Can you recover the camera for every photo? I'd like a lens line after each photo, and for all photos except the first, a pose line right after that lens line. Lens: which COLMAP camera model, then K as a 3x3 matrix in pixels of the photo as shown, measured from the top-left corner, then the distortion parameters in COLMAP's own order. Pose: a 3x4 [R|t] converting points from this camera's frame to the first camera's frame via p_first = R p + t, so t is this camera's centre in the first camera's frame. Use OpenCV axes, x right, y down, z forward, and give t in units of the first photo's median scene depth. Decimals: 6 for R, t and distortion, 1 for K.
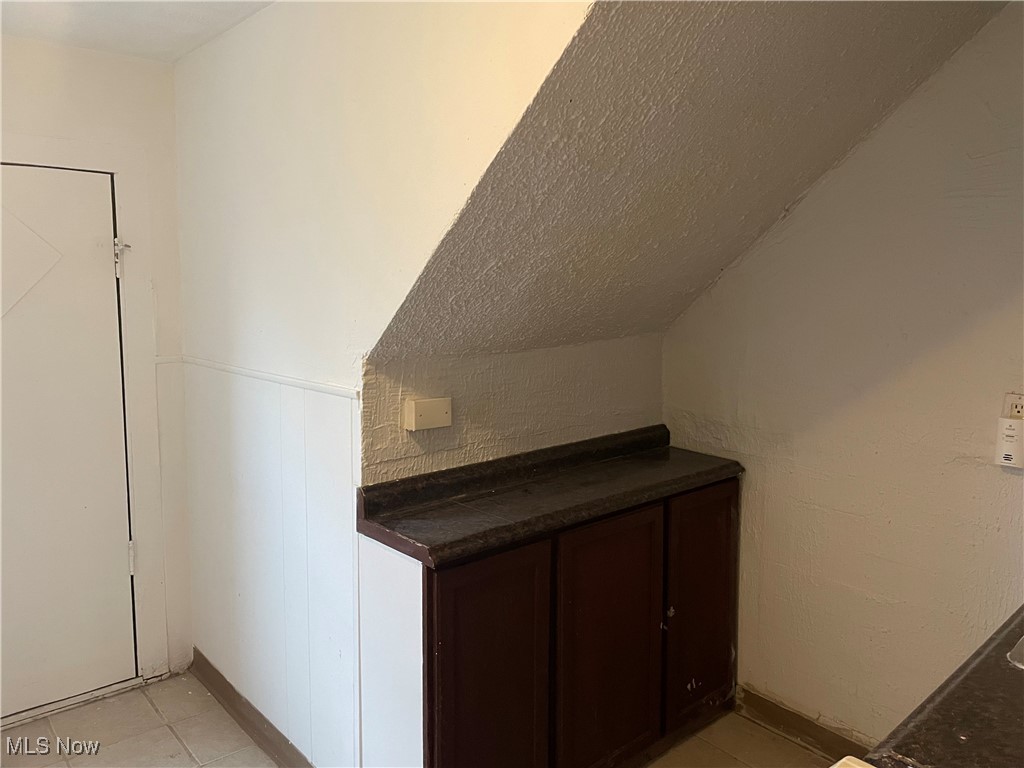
lens RADIAL K [[770.1, 0, 512.5], [0, 770.1, 382.5], [0, 0, 1]] dist [0.074101, -0.091472]
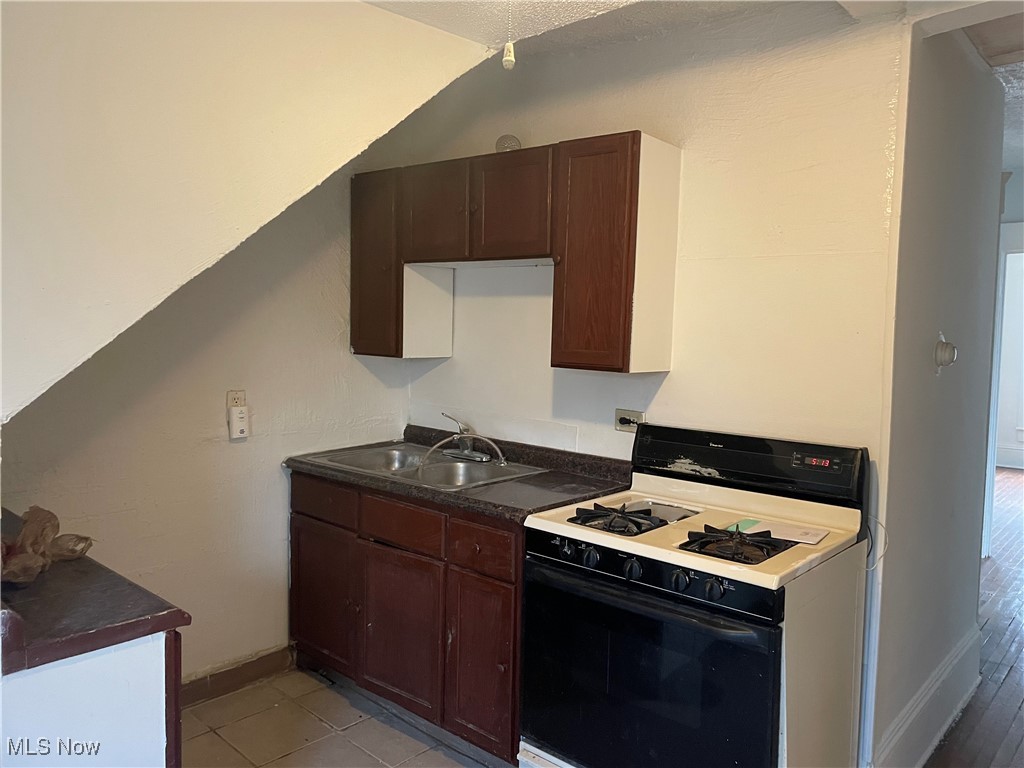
lens RADIAL K [[770.1, 0, 515.0], [0, 770.1, 371.7], [0, 0, 1]] dist [0.074101, -0.091472]
pose [[-0.105930, -0.070003, 0.991906, -0.962537], [0.112024, 0.990328, 0.081855, -0.089712], [-0.988043, 0.119788, -0.097064, 0.595478]]
